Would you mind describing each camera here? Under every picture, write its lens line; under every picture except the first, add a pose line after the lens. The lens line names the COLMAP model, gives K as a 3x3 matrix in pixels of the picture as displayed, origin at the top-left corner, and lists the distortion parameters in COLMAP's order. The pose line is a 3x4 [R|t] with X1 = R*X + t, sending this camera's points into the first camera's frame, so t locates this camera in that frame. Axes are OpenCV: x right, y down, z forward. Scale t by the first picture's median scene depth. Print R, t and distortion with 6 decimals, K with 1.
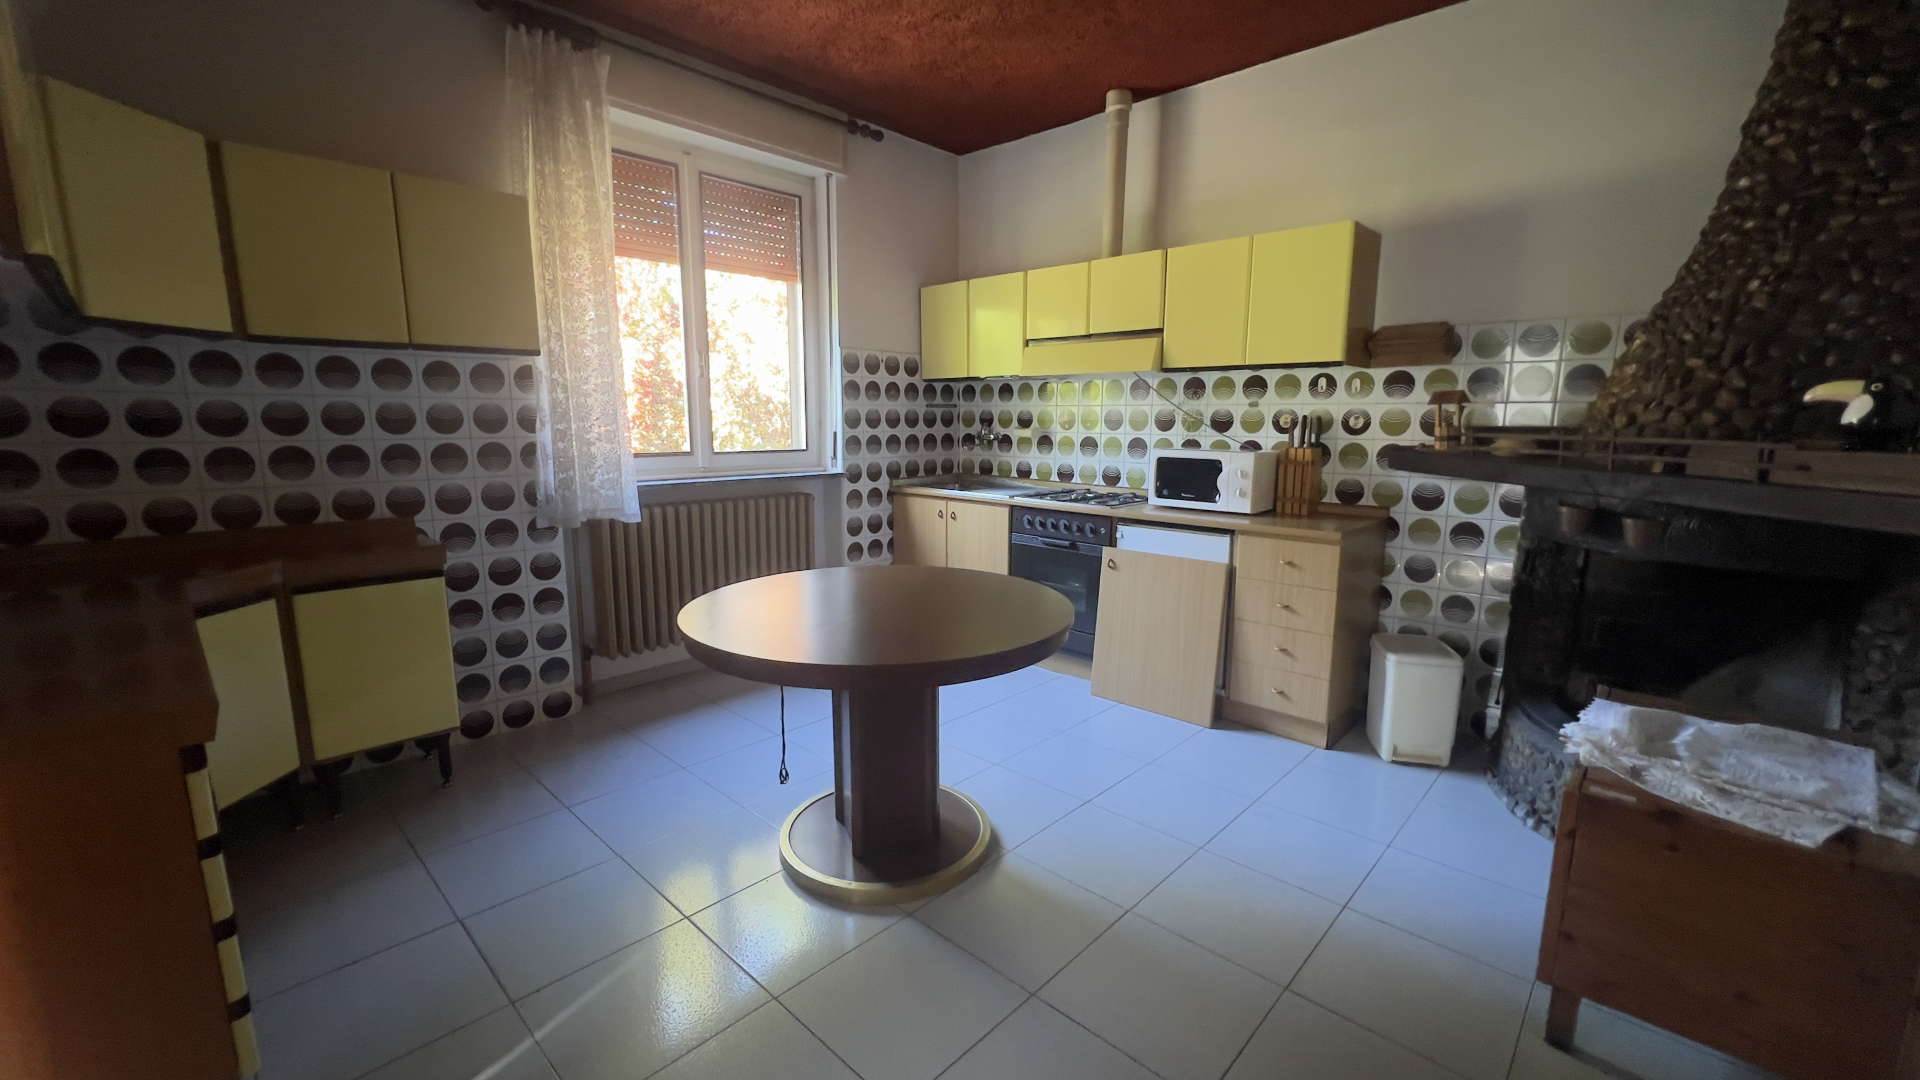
lens RADIAL K [[768.9, 0, 960.1], [0, 768.9, 538.5], [0, 0, 1]] dist [0.004527, 0.000737]
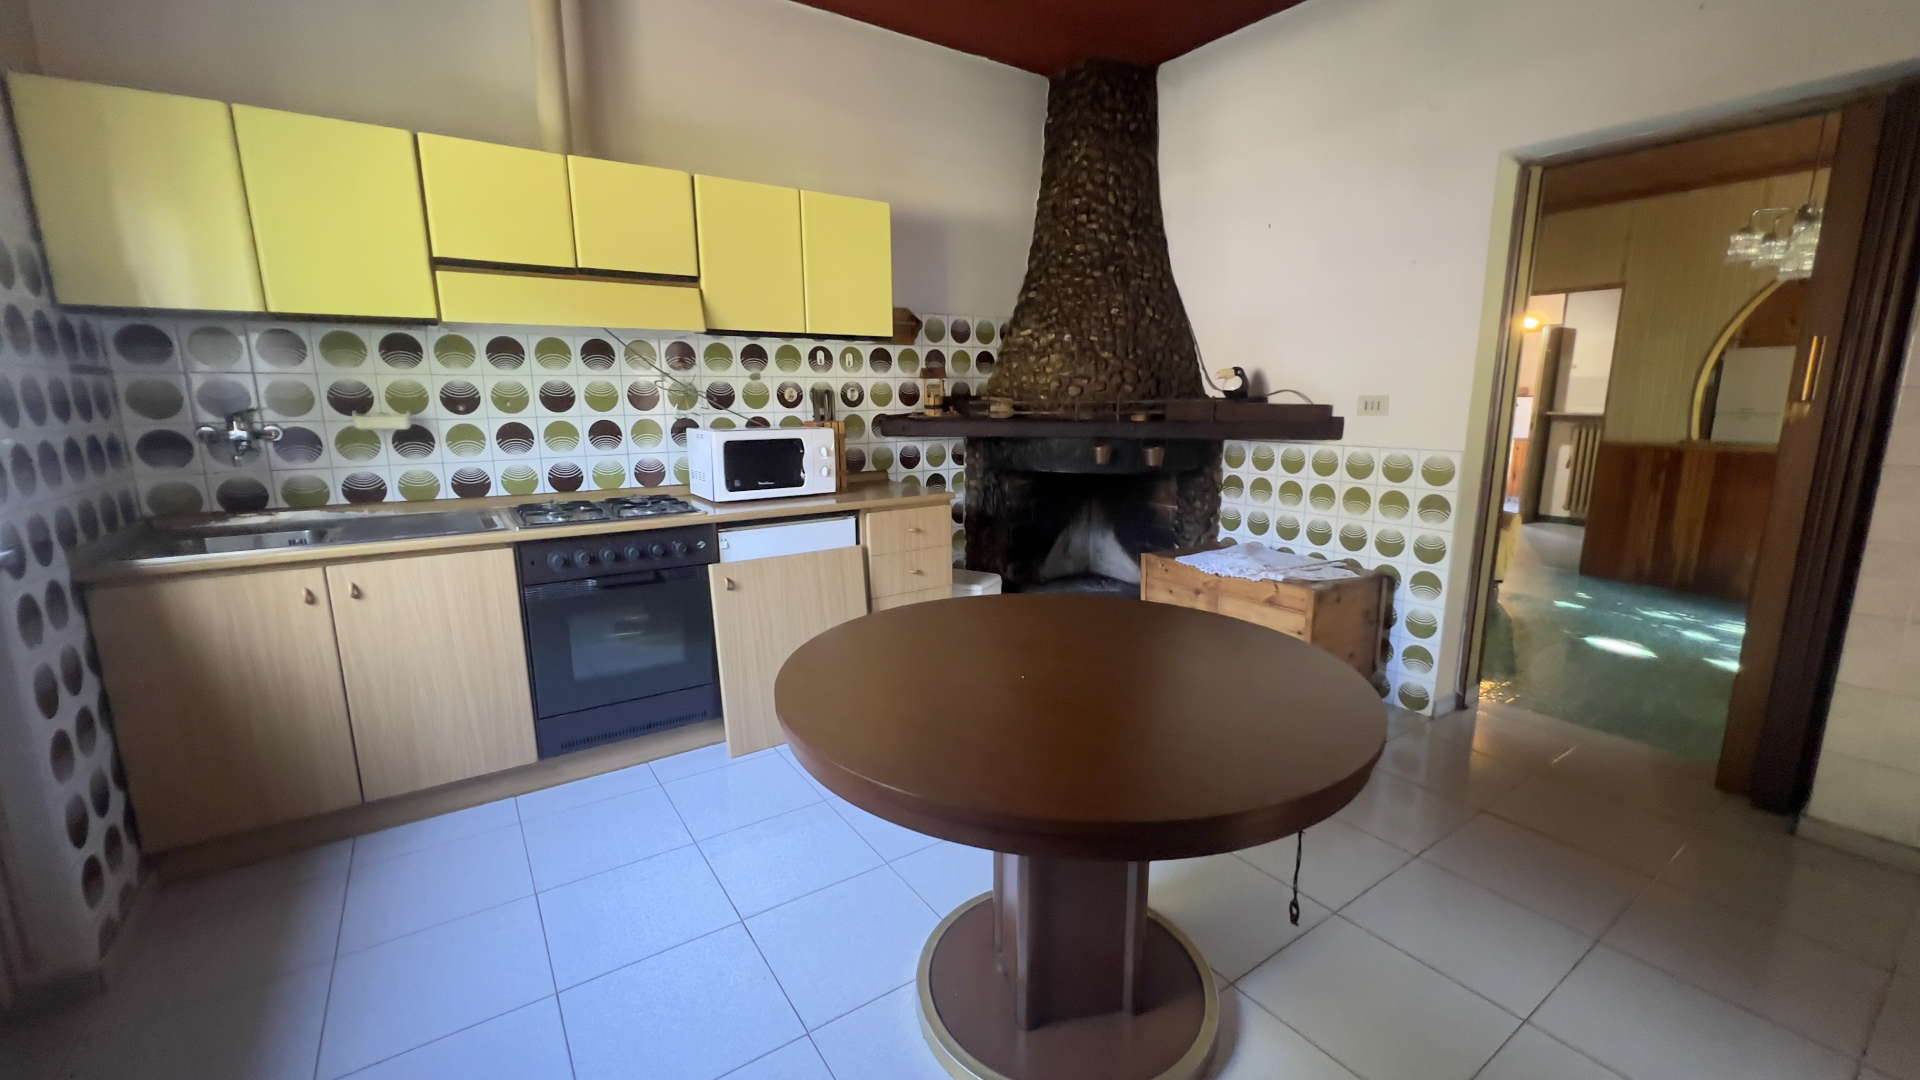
lens RADIAL K [[768.9, 0, 955.4], [0, 768.9, 545.2], [0, 0, 1]] dist [0.004527, 0.000737]
pose [[0.212047, -0.198198, 0.956950, -0.500023], [0.161622, 0.972846, 0.165677, -0.098309], [-0.963802, 0.119533, 0.238322, 0.612277]]
